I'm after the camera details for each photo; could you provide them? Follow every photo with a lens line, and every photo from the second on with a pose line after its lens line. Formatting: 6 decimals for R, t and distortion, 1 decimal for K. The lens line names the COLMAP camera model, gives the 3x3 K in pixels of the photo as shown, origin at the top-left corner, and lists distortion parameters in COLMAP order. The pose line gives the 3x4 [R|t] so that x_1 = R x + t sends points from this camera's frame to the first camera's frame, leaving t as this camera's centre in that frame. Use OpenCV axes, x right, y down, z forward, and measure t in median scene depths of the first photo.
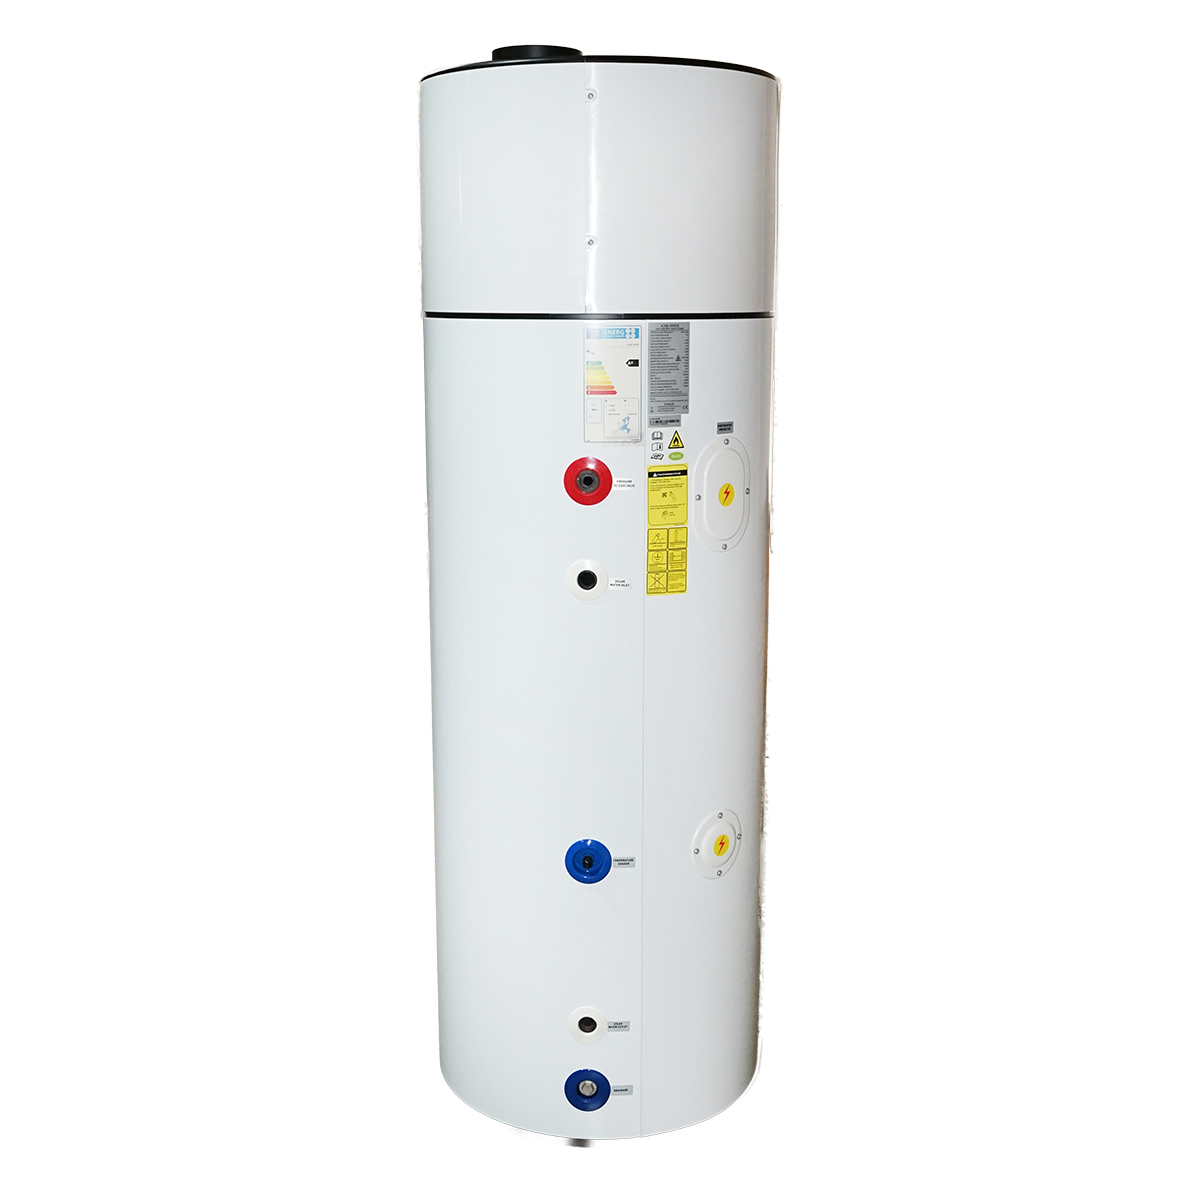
lens RADIAL K [[1635.2, 0, 599.9], [0, 1635.2, 594.4], [0, 0, 1]] dist [-0.030662, 0.000000]
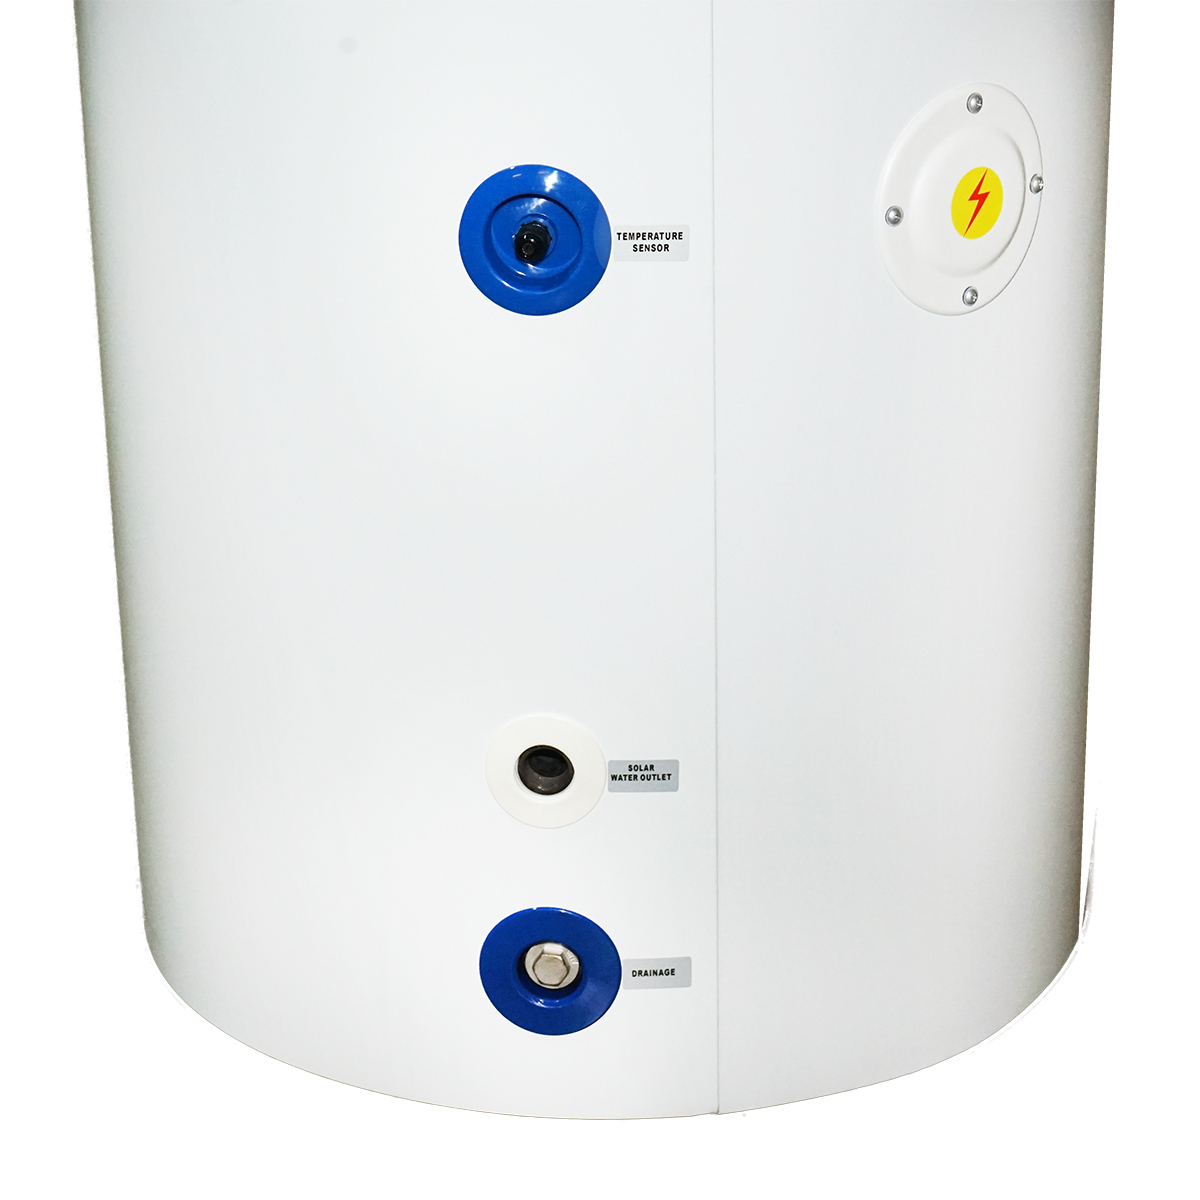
lens RADIAL K [[2777.8, 0, 599.9], [0, 2777.8, 600.2], [0, 0, 1]] dist [-0.007862, 0.000000]
pose [[0.997015, 0.000681, -0.077211, 0.042044], [0.011412, 0.987679, 0.156076, 0.138658], [0.076366, -0.156491, 0.984723, 0.448158]]
